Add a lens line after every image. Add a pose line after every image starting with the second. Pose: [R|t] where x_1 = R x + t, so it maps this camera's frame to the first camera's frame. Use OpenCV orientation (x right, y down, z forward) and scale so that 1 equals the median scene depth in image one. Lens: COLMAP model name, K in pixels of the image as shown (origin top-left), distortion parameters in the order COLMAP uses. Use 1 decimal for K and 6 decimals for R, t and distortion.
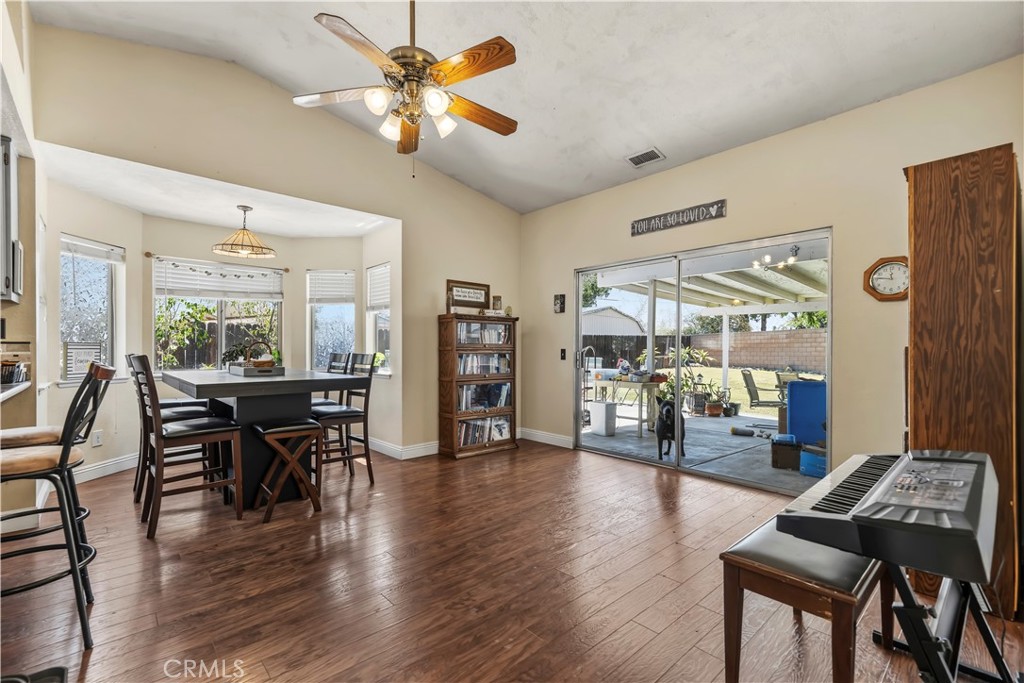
lens RADIAL K [[449.3, 0, 510.0], [0, 449.3, 350.7], [0, 0, 1]] dist [0.001705, 0.000210]
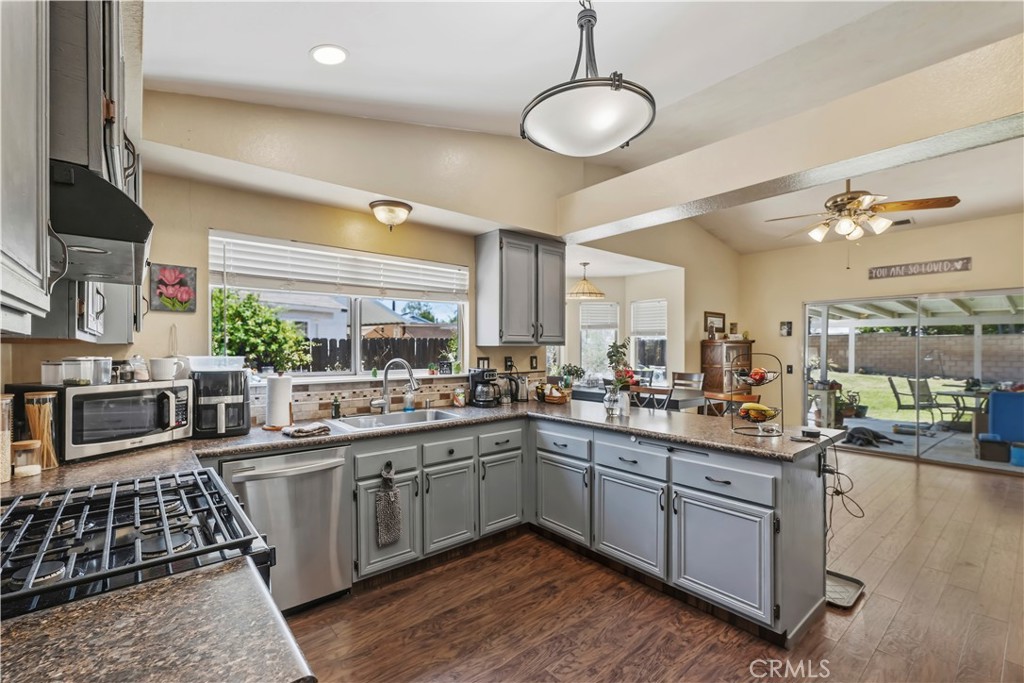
lens RADIAL K [[449.3, 0, 510.0], [0, 449.3, 350.7], [0, 0, 1]] dist [0.001705, 0.000210]
pose [[0.999242, -0.002682, -0.038825, -0.662744], [0.002853, 0.999986, 0.004349, -0.055395], [0.038813, -0.004456, 0.999237, -0.307299]]
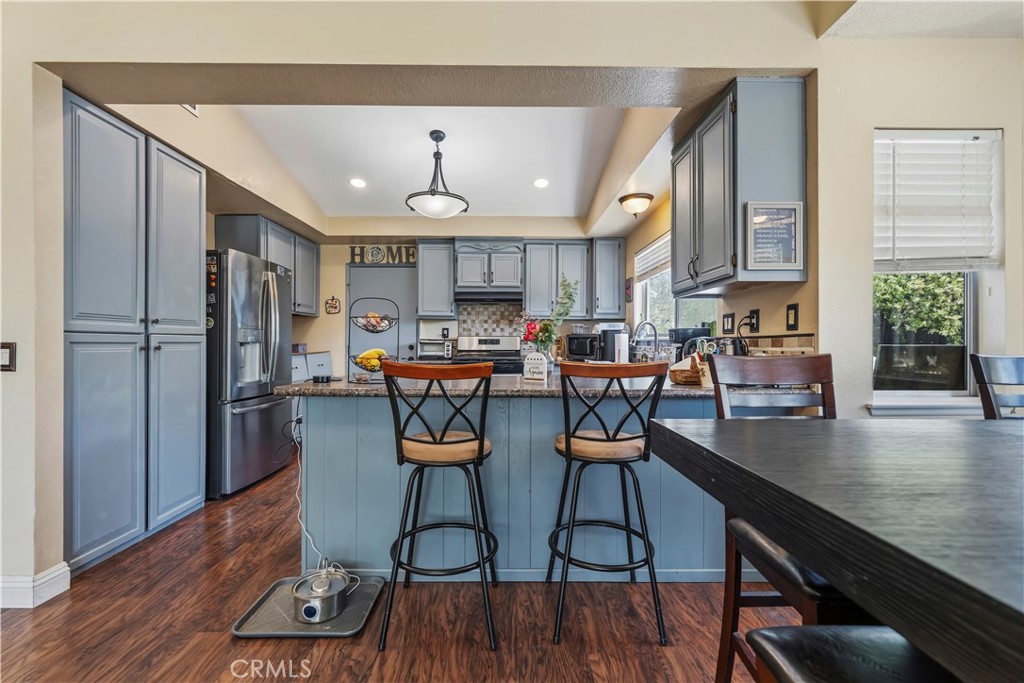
lens RADIAL K [[433.5, 0, 513.1], [0, 433.5, 344.4], [0, 0, 1]] dist [0.000389, 0.000030]
pose [[-0.663820, -0.002451, -0.747888, -0.149350], [-0.003464, 0.999994, -0.000203, -0.000443], [0.747884, 0.002456, -0.663825, 0.647676]]
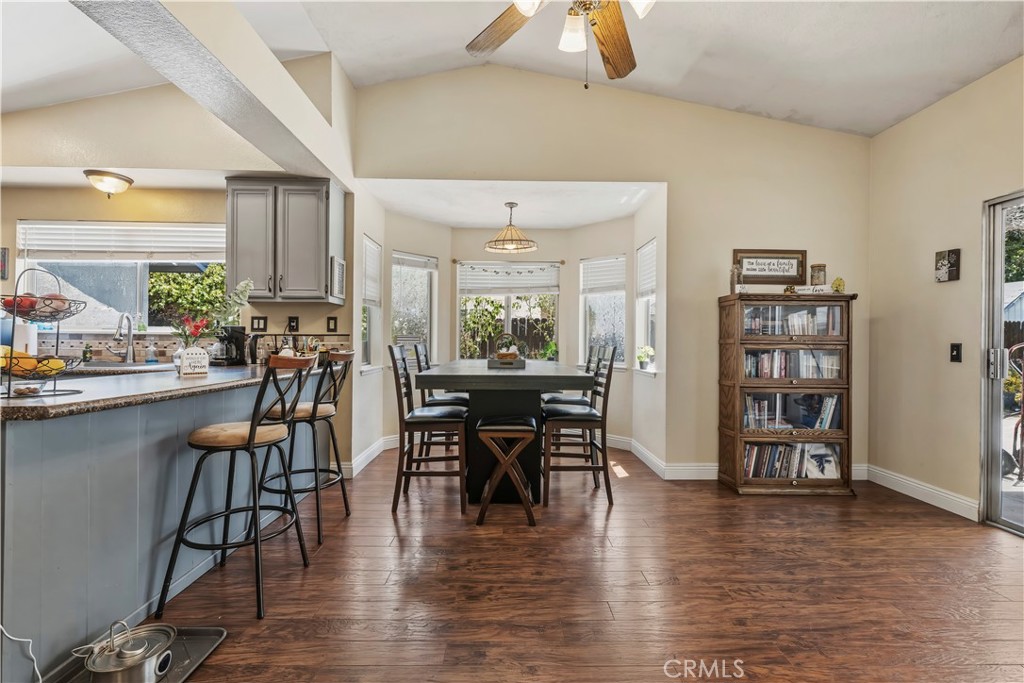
lens RADIAL K [[439.4, 0, 510.5], [0, 439.4, 340.5], [0, 0, 1]] dist [-0.001182, 0.000041]
pose [[0.747947, 0.003014, -0.663752, 0.070154], [-0.008631, 0.999949, -0.005186, 0.000318], [0.663702, 0.009607, 0.747935, 0.213972]]
